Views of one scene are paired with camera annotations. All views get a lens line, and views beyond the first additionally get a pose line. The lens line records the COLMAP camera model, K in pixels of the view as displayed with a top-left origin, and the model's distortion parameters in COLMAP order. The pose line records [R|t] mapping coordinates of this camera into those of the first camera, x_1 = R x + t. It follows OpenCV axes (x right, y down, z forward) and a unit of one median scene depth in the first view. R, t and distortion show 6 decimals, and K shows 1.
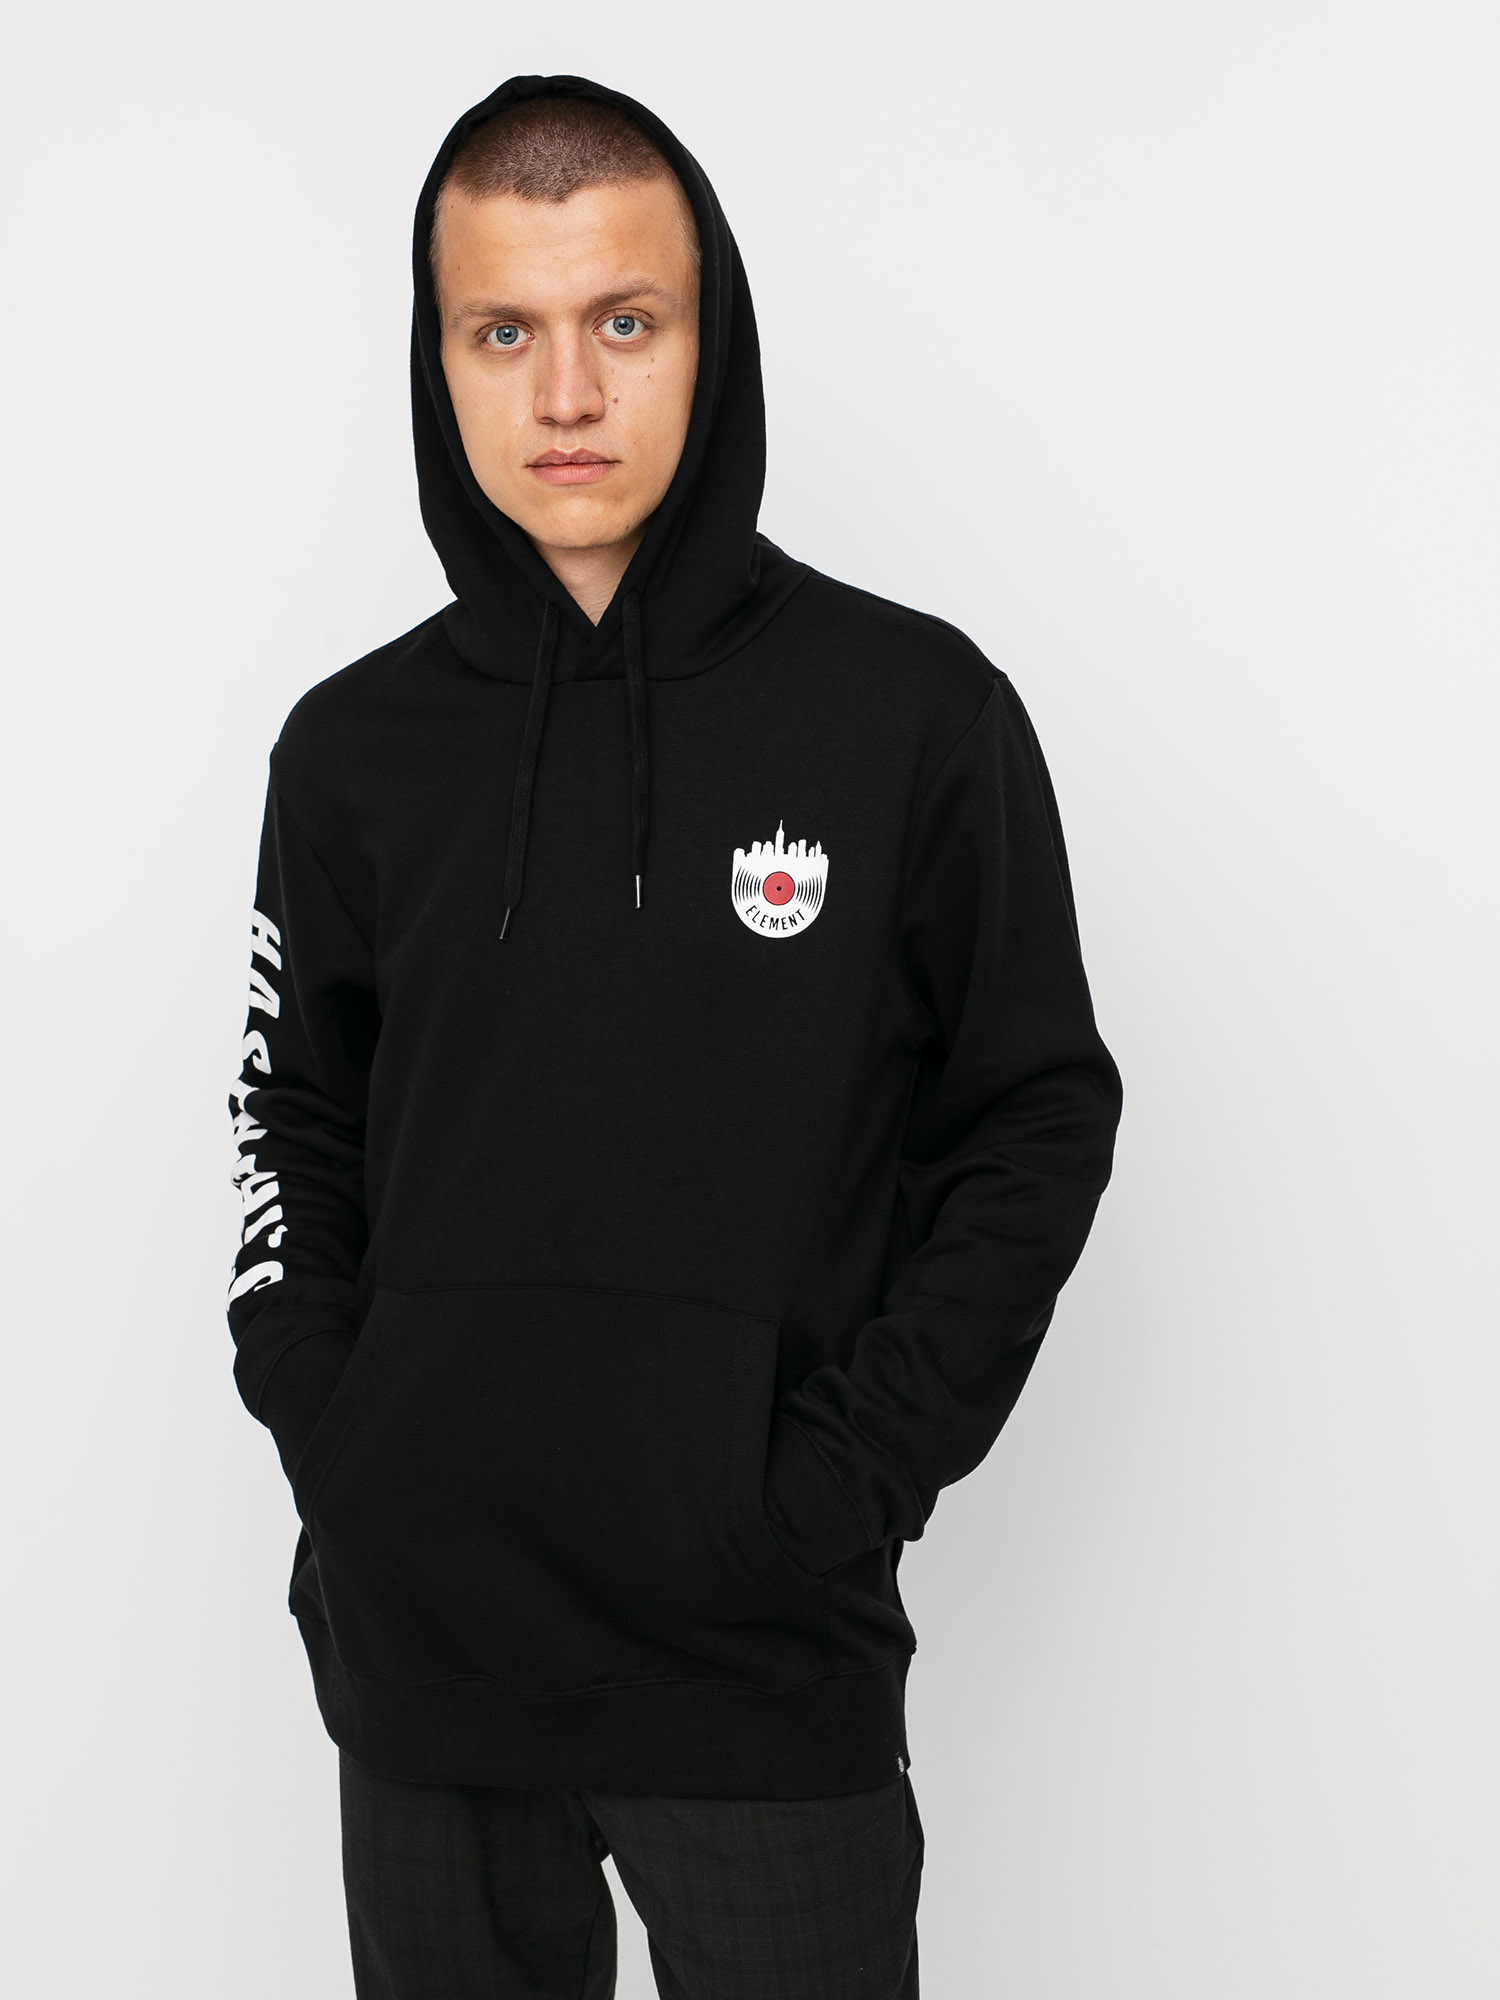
lens RADIAL K [[3209.3, 0, 750.0], [0, 3209.3, 1000.0], [0, 0, 1]] dist [-0.380471, 3.343841]
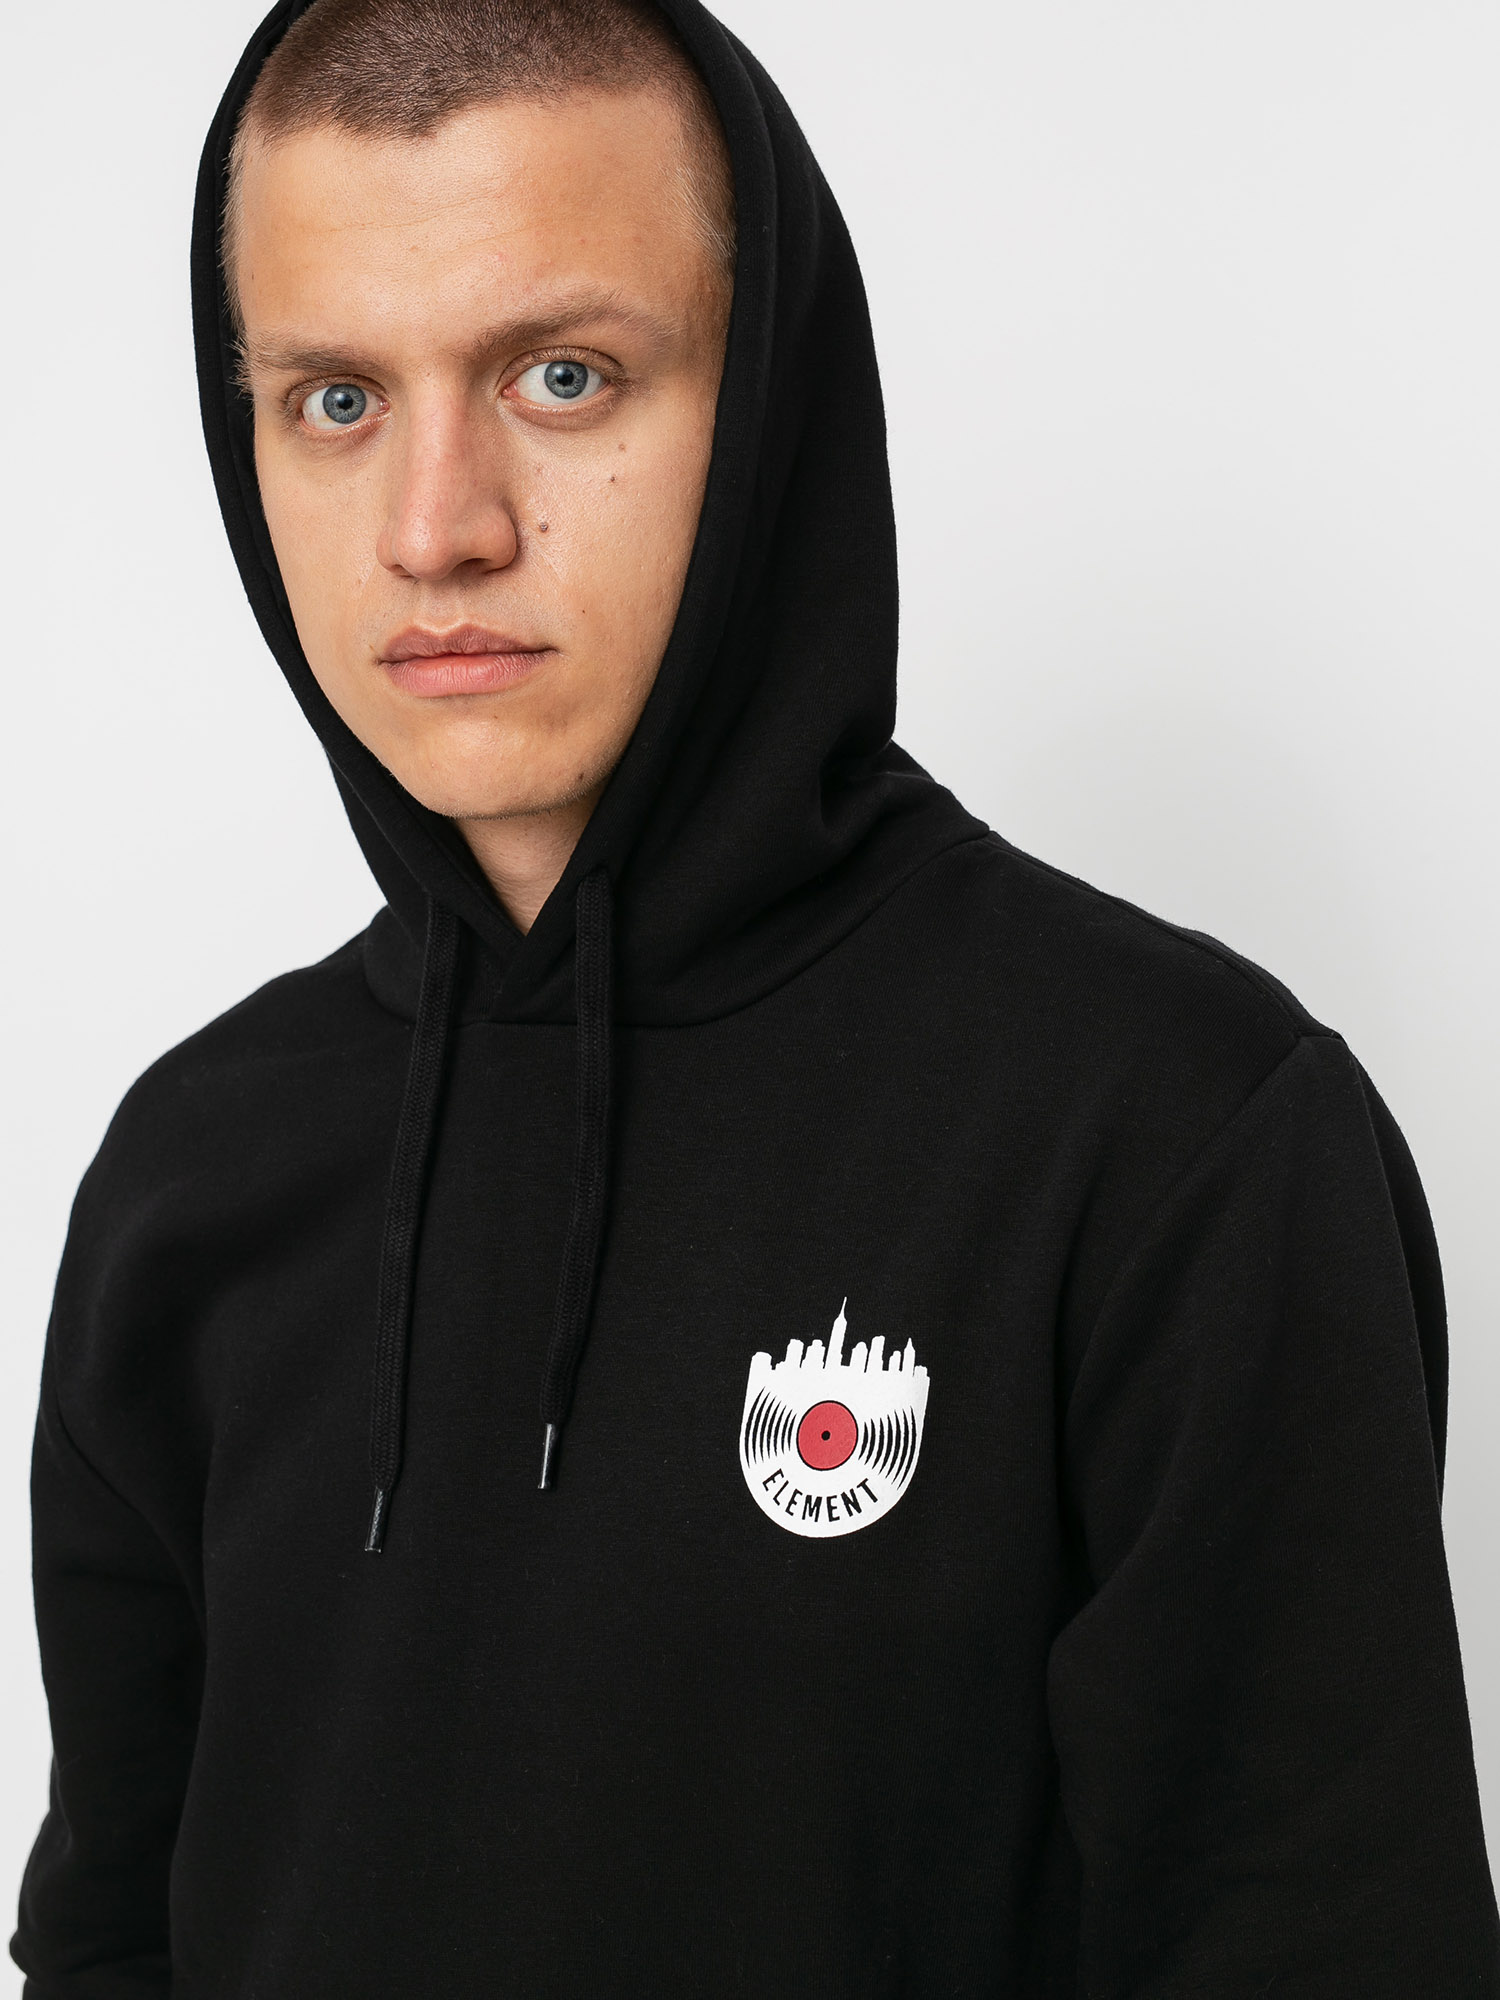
lens RADIAL K [[3209.3, 0, 750.0], [0, 3209.3, 1000.0], [0, 0, 1]] dist [-0.380471, 3.343841]
pose [[0.976879, 0.018013, -0.213032, 0.098936], [-0.023342, 0.999474, -0.022526, -0.103351], [0.212515, 0.026978, 0.976785, 0.516162]]
